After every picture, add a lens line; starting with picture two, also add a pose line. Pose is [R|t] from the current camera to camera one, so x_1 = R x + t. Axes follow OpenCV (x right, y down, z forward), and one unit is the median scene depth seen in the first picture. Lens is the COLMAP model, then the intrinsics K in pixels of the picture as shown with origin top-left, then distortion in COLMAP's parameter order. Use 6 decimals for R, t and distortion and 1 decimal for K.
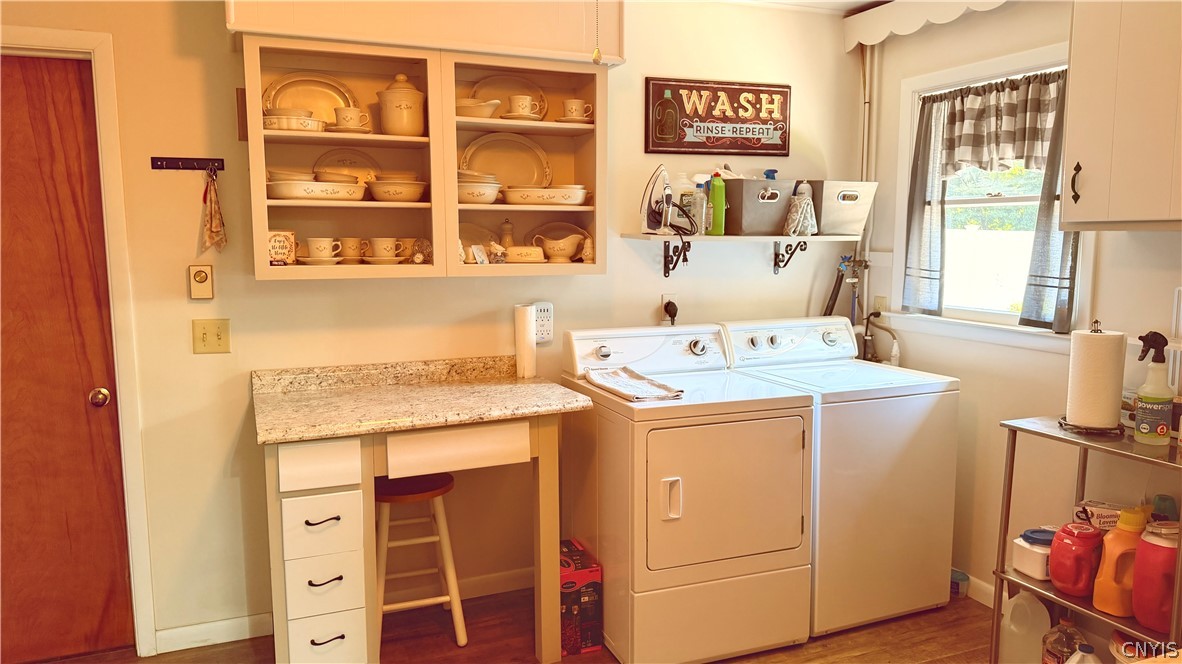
lens RADIAL K [[829.6, 0, 591.0], [0, 829.6, 332.0], [0, 0, 1]] dist [0.002458, 0.000769]
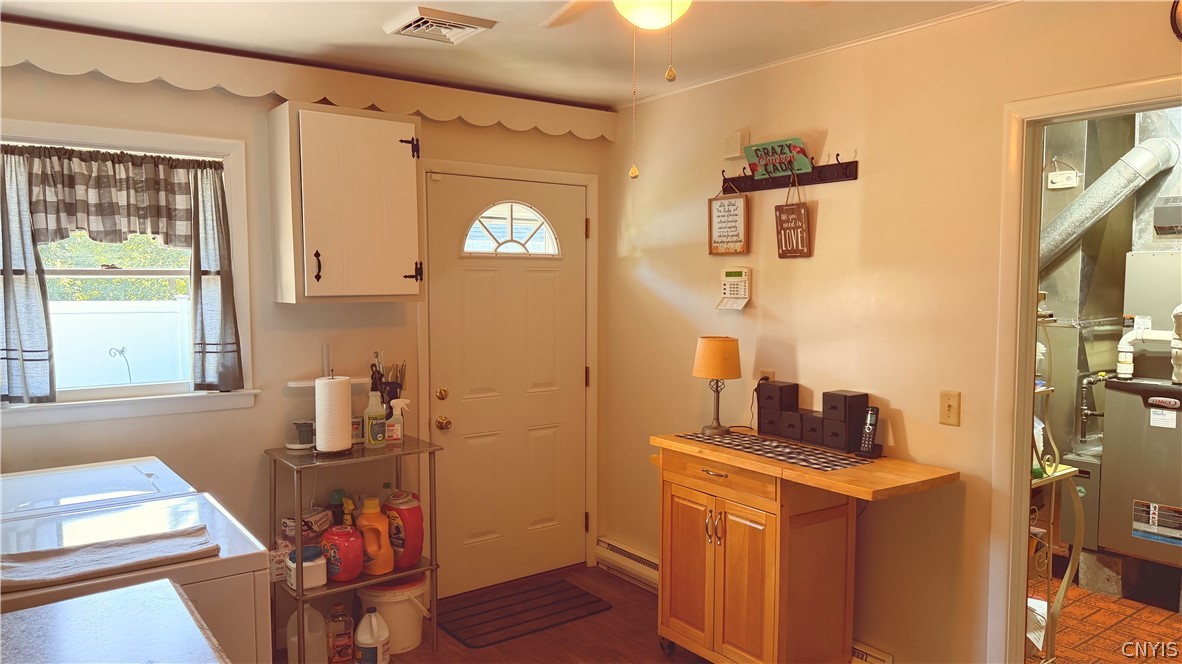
lens RADIAL K [[829.6, 0, 591.0], [0, 829.6, 332.0], [0, 0, 1]] dist [0.002458, 0.000769]
pose [[-0.242377, -0.054405, 0.968655, -0.607810], [0.116295, 0.989598, 0.084680, -0.109044], [-0.963187, 0.133174, -0.233529, 0.713134]]
